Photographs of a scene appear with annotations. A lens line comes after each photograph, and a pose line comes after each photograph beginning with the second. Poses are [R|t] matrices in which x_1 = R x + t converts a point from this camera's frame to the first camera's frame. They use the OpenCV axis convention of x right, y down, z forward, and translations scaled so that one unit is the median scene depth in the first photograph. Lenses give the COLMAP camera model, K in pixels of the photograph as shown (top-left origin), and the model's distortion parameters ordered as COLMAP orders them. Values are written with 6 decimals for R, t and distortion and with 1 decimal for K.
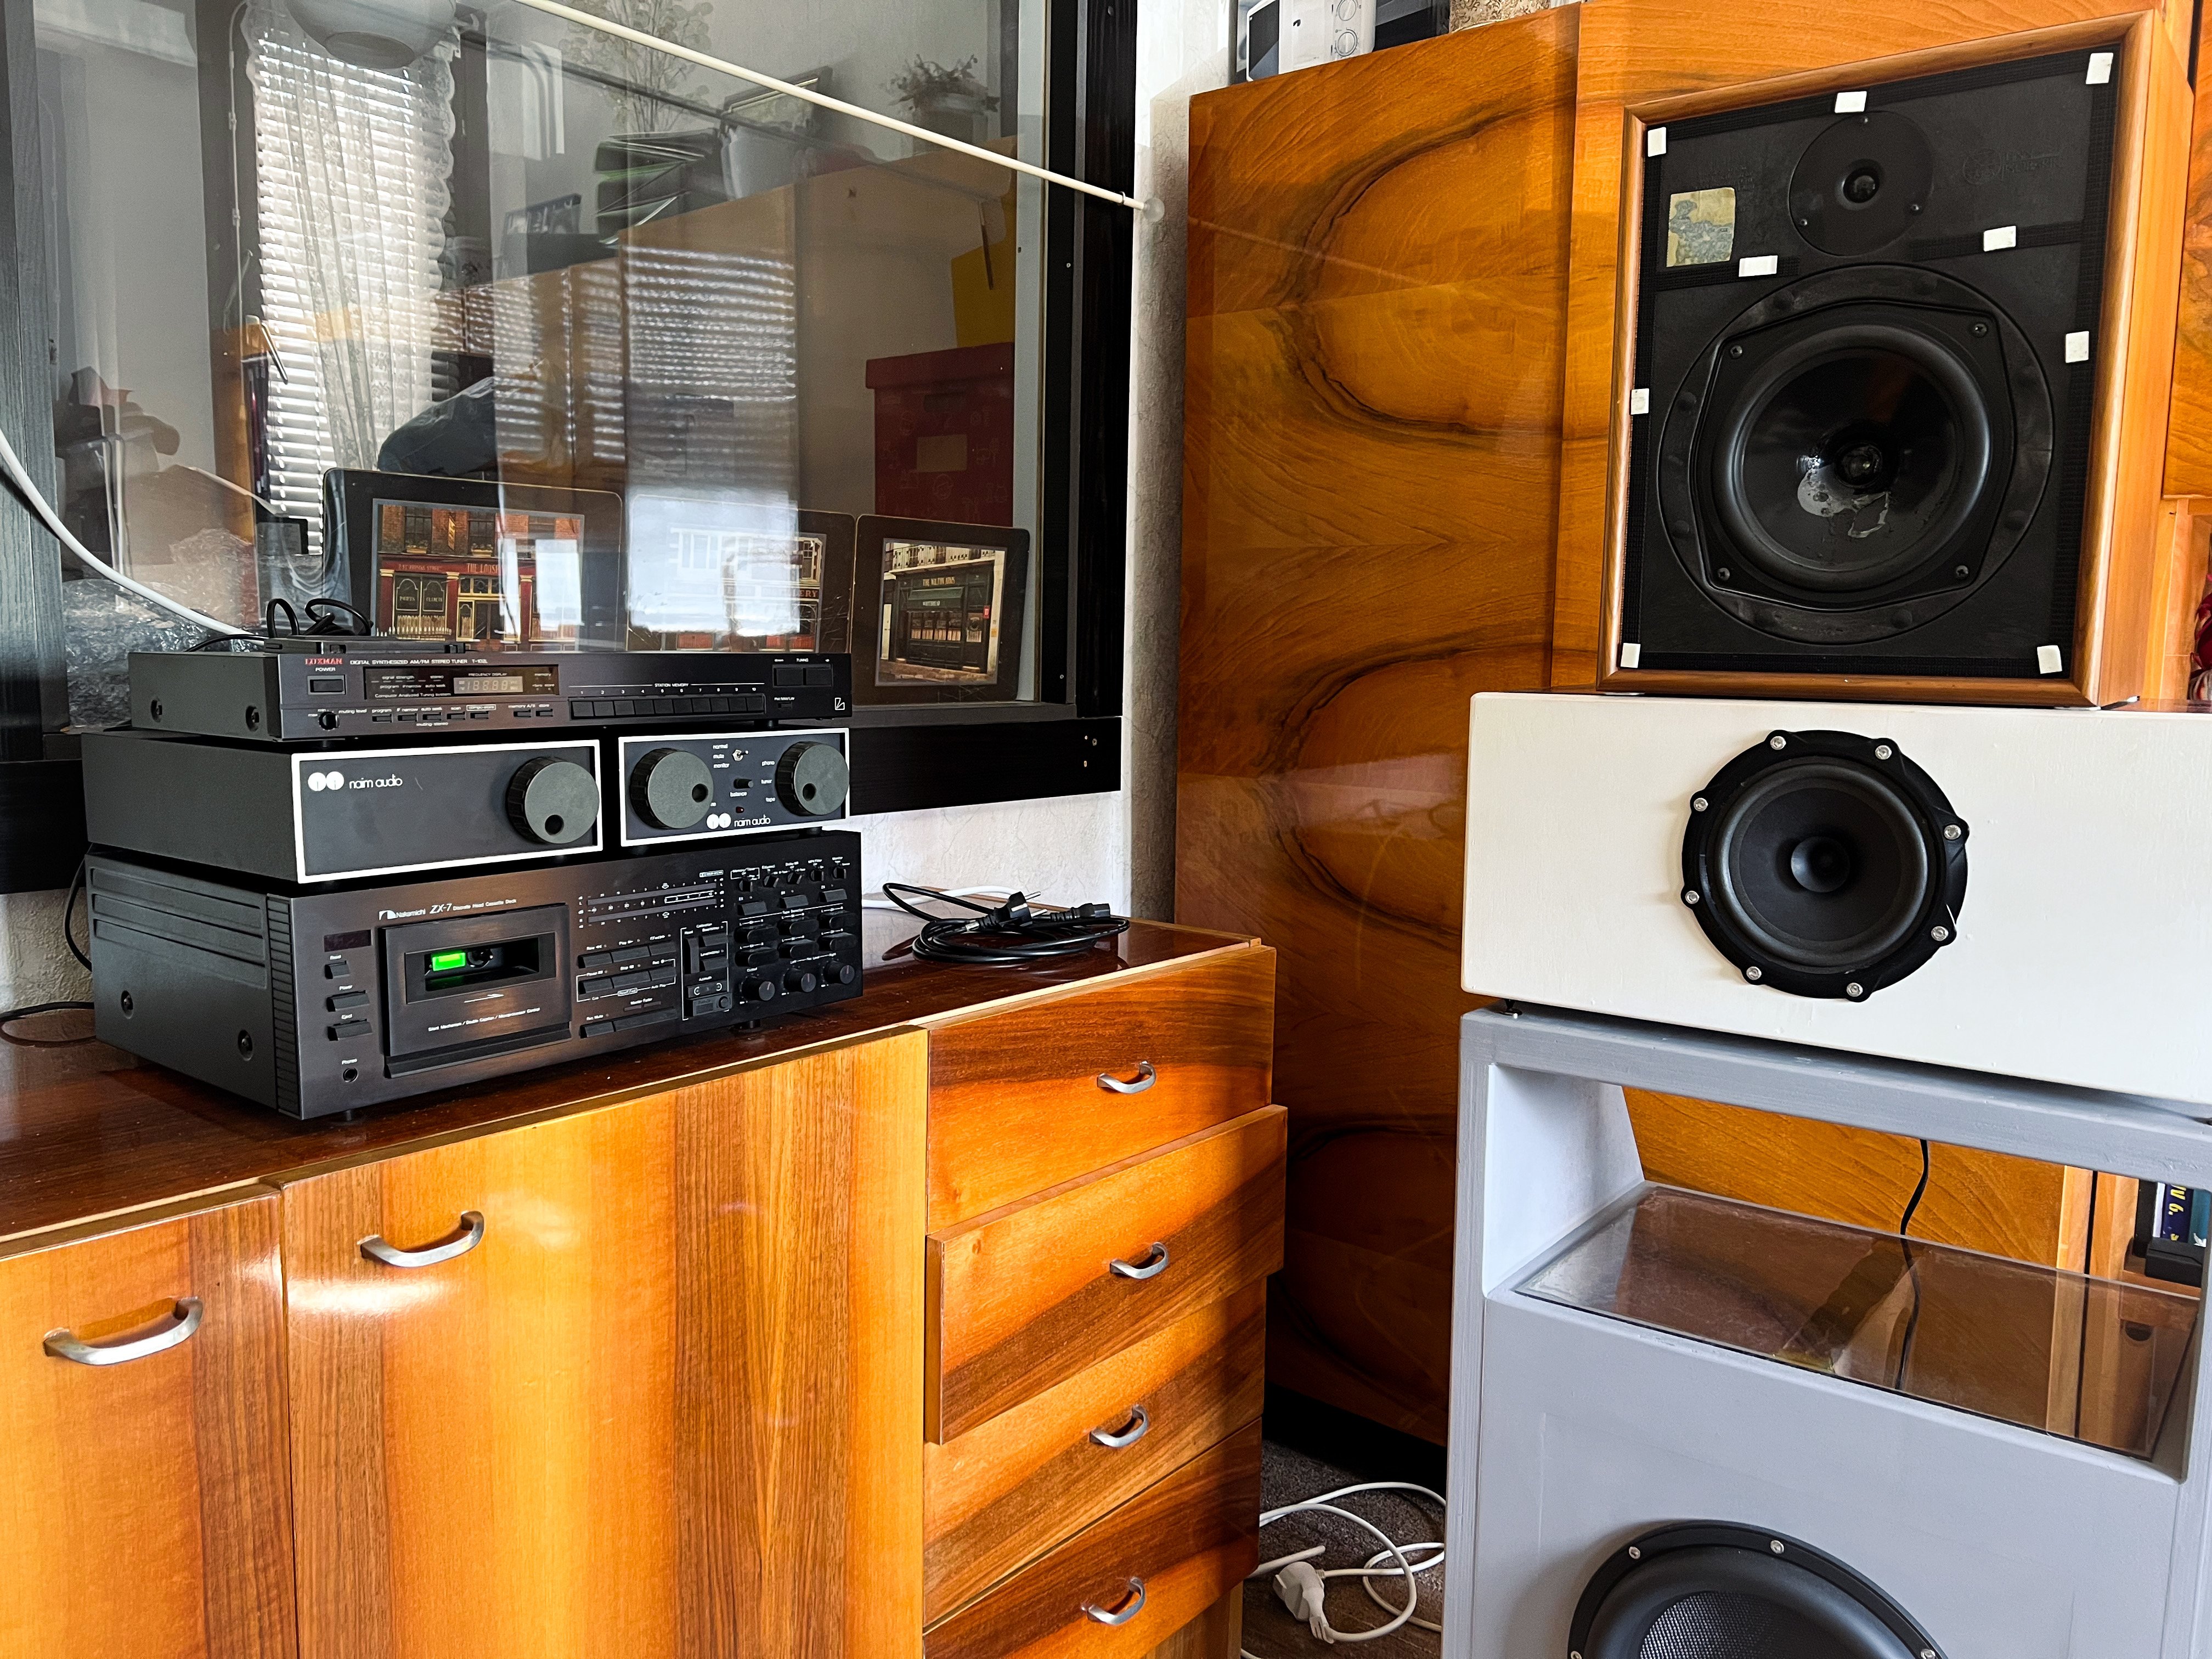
lens RADIAL K [[1638.0, 0, 1129.1], [0, 1638.0, 813.8], [0, 0, 1]] dist [0.042058, -0.062605]
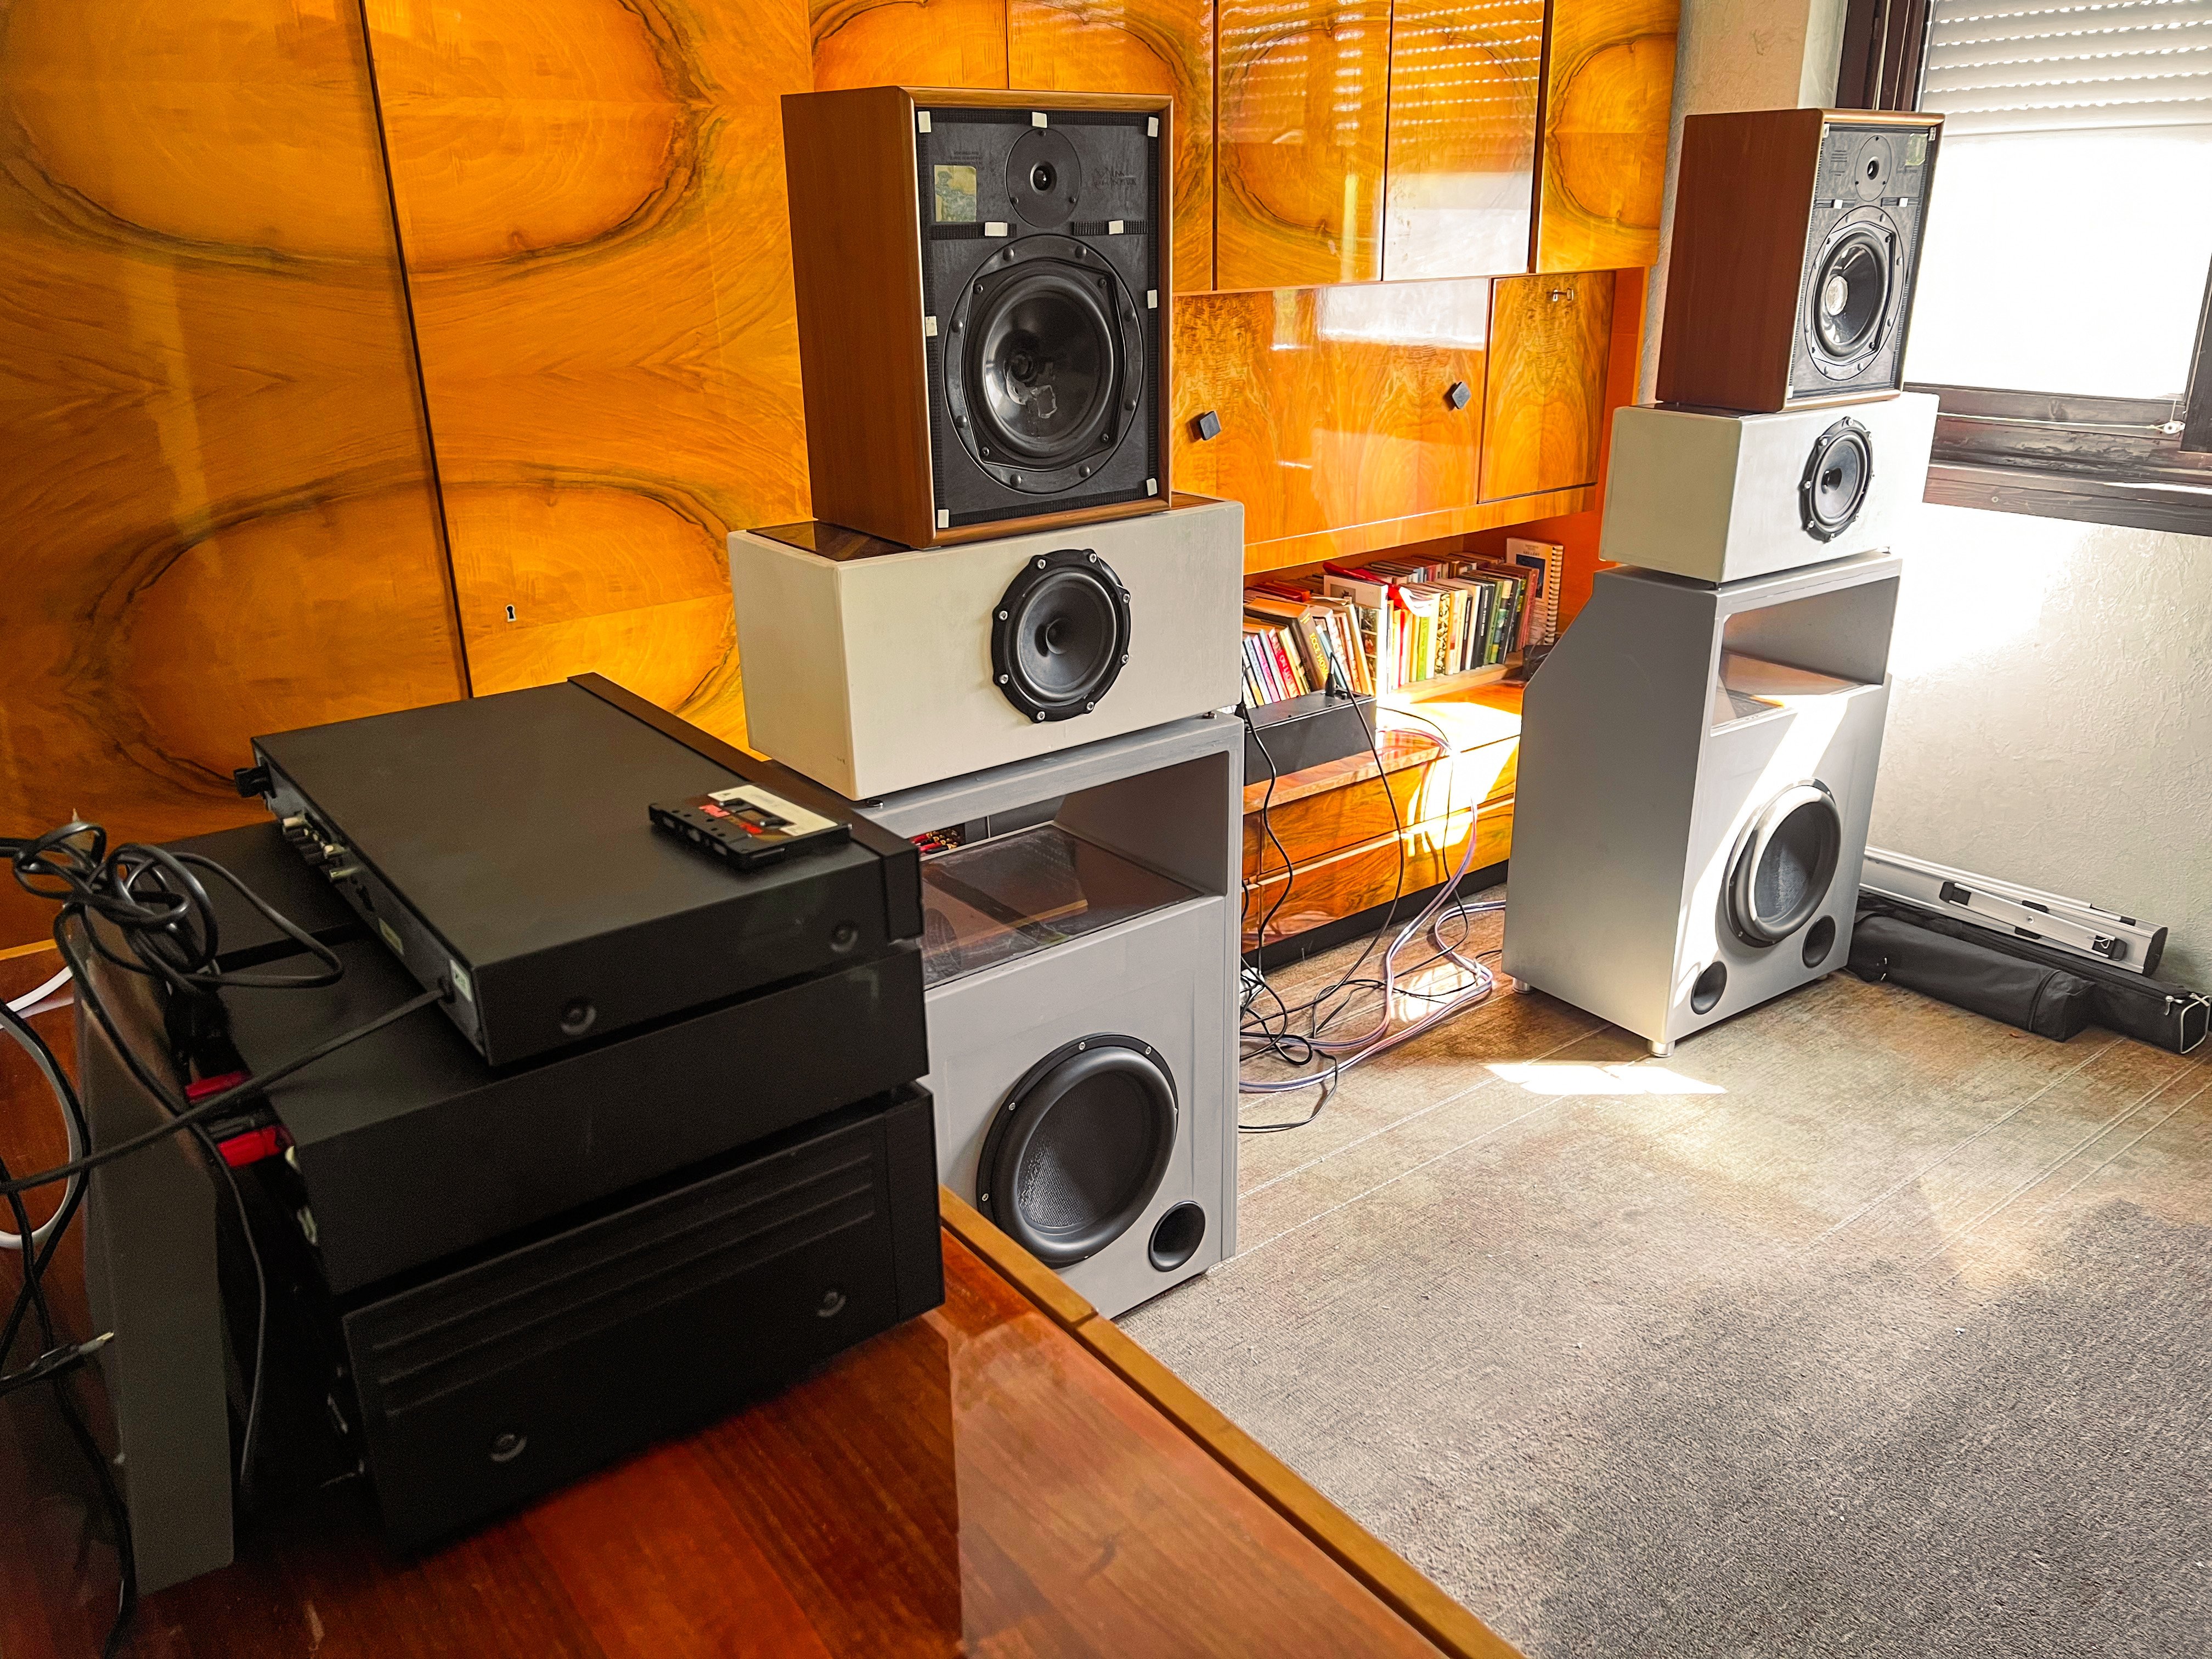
lens RADIAL K [[1638.0, 0, 1090.9], [0, 1638.0, 827.3], [0, 0, 1]] dist [0.042058, -0.062605]
pose [[0.267323, -0.348140, 0.898519, -0.924489], [0.126646, 0.937059, 0.325393, -0.269544], [-0.955248, 0.026809, 0.294588, 0.467470]]
